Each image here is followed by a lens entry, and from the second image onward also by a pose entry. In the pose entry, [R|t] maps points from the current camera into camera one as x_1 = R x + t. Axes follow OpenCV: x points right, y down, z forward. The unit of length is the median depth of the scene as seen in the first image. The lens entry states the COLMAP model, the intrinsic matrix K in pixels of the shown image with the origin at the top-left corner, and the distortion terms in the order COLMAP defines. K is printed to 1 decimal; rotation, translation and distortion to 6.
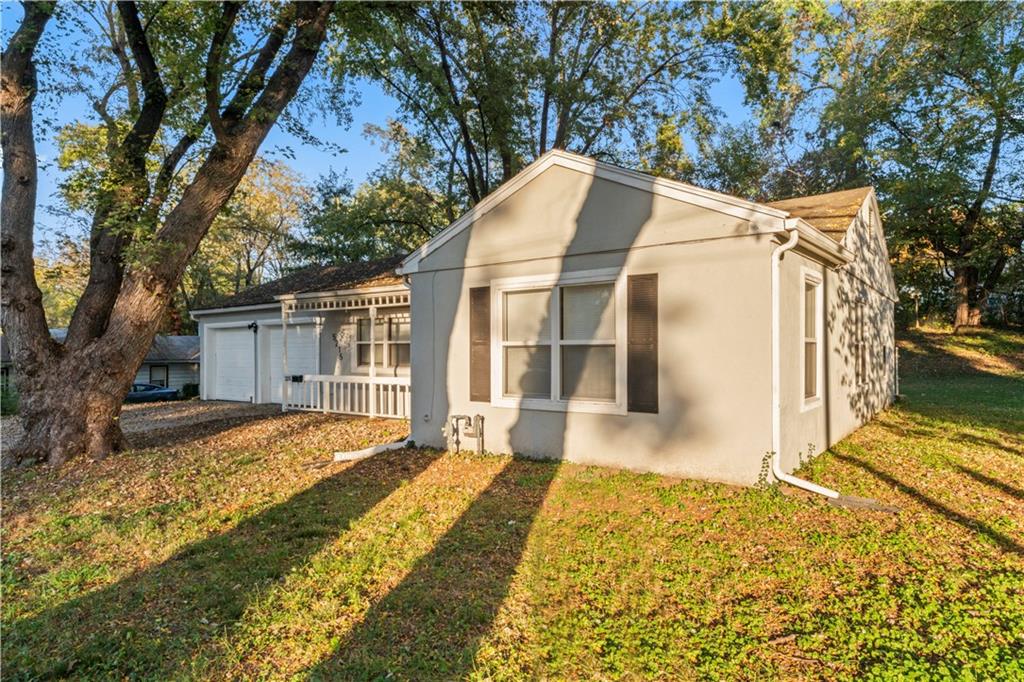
lens RADIAL K [[628.1, 0, 514.0], [0, 628.1, 347.5], [0, 0, 1]] dist [-0.007286, 0.000631]
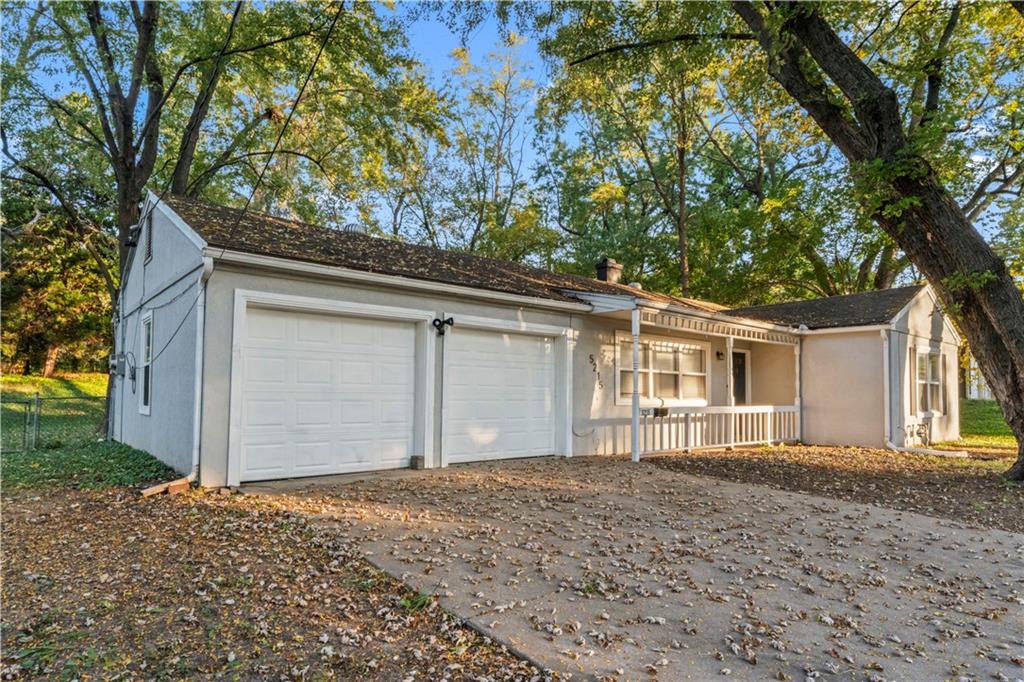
lens RADIAL K [[603.1, 0, 508.8], [0, 603.1, 340.7], [0, 0, 1]] dist [0.001261, 0.000003]
pose [[0.216036, 0.099965, 0.971255, -2.019236], [-0.019309, 0.994988, -0.098113, 0.070907], [-0.976195, 0.002442, 0.216883, 1.847095]]
